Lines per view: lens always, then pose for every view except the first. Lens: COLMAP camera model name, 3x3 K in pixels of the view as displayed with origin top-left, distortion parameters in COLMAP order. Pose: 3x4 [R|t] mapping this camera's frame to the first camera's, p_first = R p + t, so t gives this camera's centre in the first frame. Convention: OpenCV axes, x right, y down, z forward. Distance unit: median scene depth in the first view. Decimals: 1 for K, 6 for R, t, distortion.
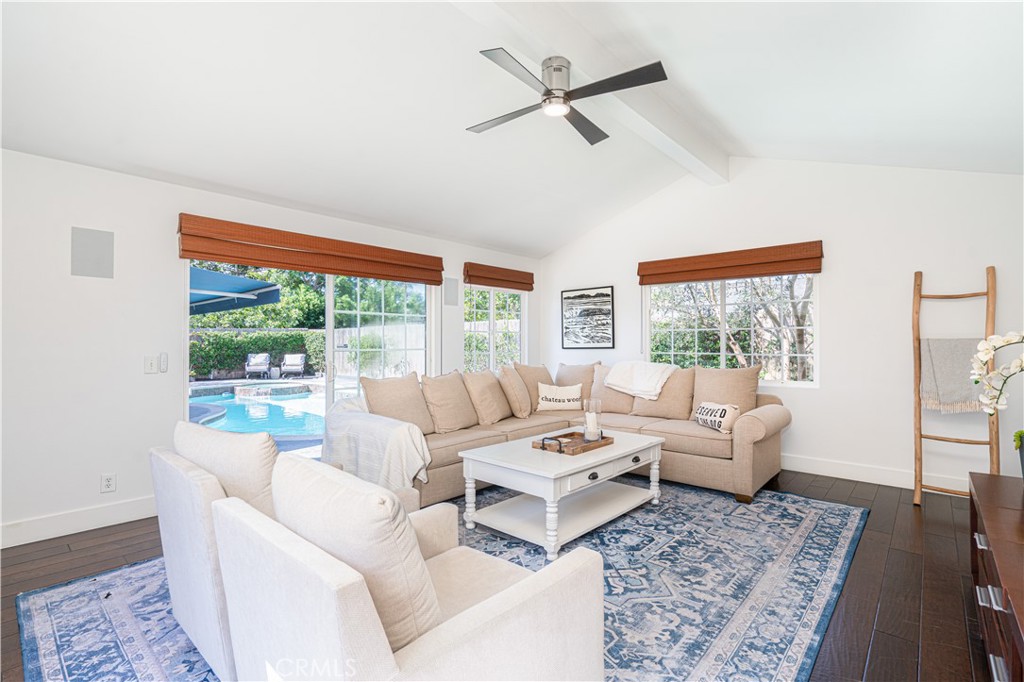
lens RADIAL K [[476.7, 0, 506.1], [0, 476.7, 338.4], [0, 0, 1]] dist [0.001760, -0.000116]
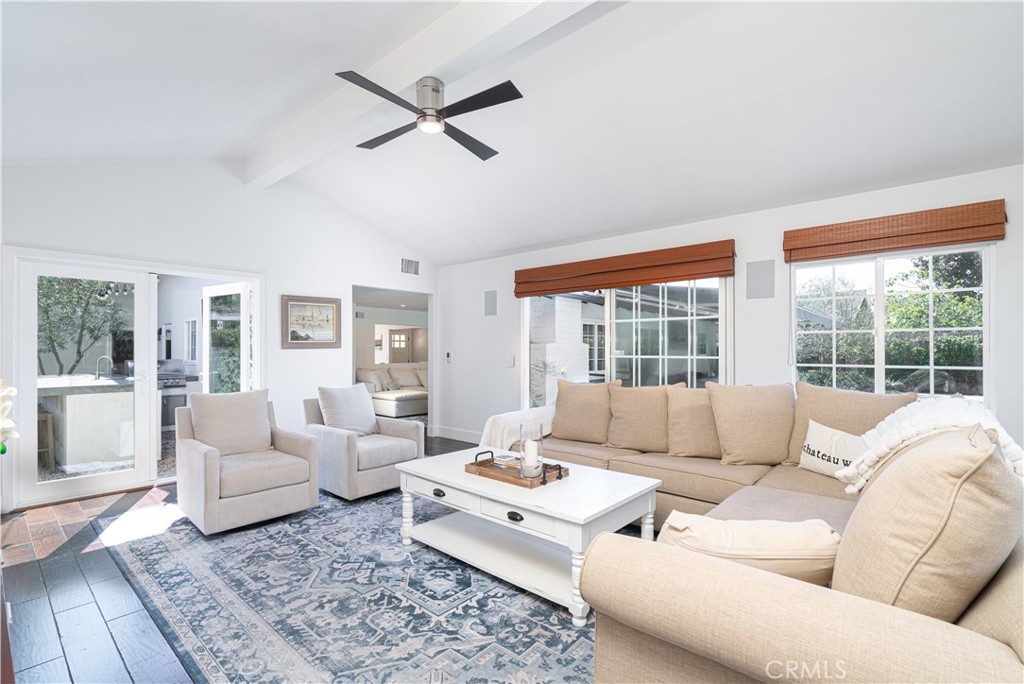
lens RADIAL K [[461.1, 0, 509.5], [0, 461.1, 345.3], [0, 0, 1]] dist [-0.002050, -0.000228]
pose [[0.015731, -0.008837, -0.999837, 1.133745], [0.010326, 0.999909, -0.008676, 0.008031], [0.999823, -0.010188, 0.015821, 1.169860]]
